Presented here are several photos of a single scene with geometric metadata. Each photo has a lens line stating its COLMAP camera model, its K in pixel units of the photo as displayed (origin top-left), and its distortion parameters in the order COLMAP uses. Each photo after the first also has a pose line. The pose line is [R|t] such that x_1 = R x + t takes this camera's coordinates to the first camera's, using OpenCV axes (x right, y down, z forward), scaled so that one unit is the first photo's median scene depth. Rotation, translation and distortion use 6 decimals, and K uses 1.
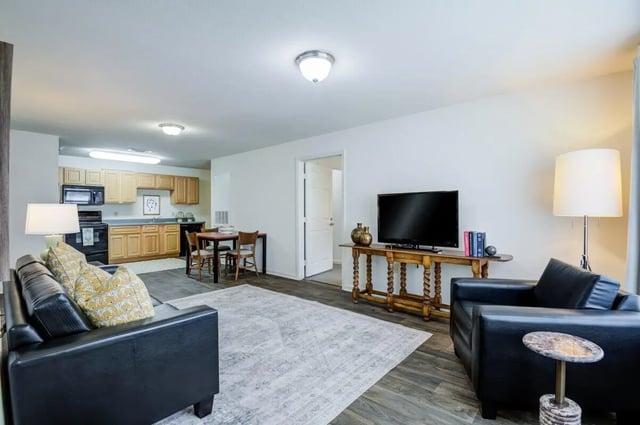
lens RADIAL K [[299.3, 0, 315.8], [0, 299.3, 213.9], [0, 0, 1]] dist [-0.031432, -0.001887]
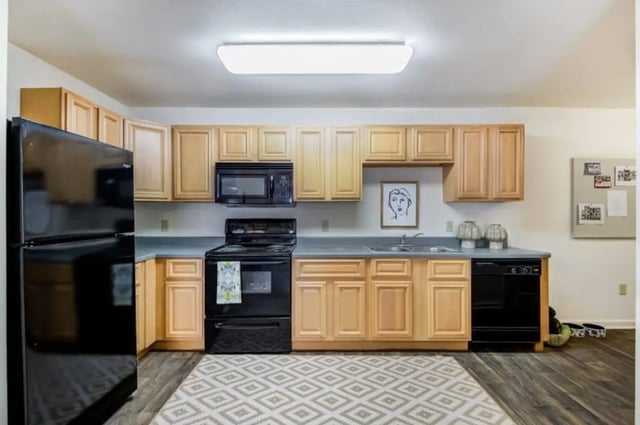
lens RADIAL K [[299.3, 0, 317.9], [0, 299.3, 215.2], [0, 0, 1]] dist [-0.031432, -0.001887]
pose [[0.662876, 0.011182, -0.748645, -0.318619], [-0.012942, 0.999910, 0.003476, -0.014989], [0.748617, 0.007385, 0.662962, 0.642412]]
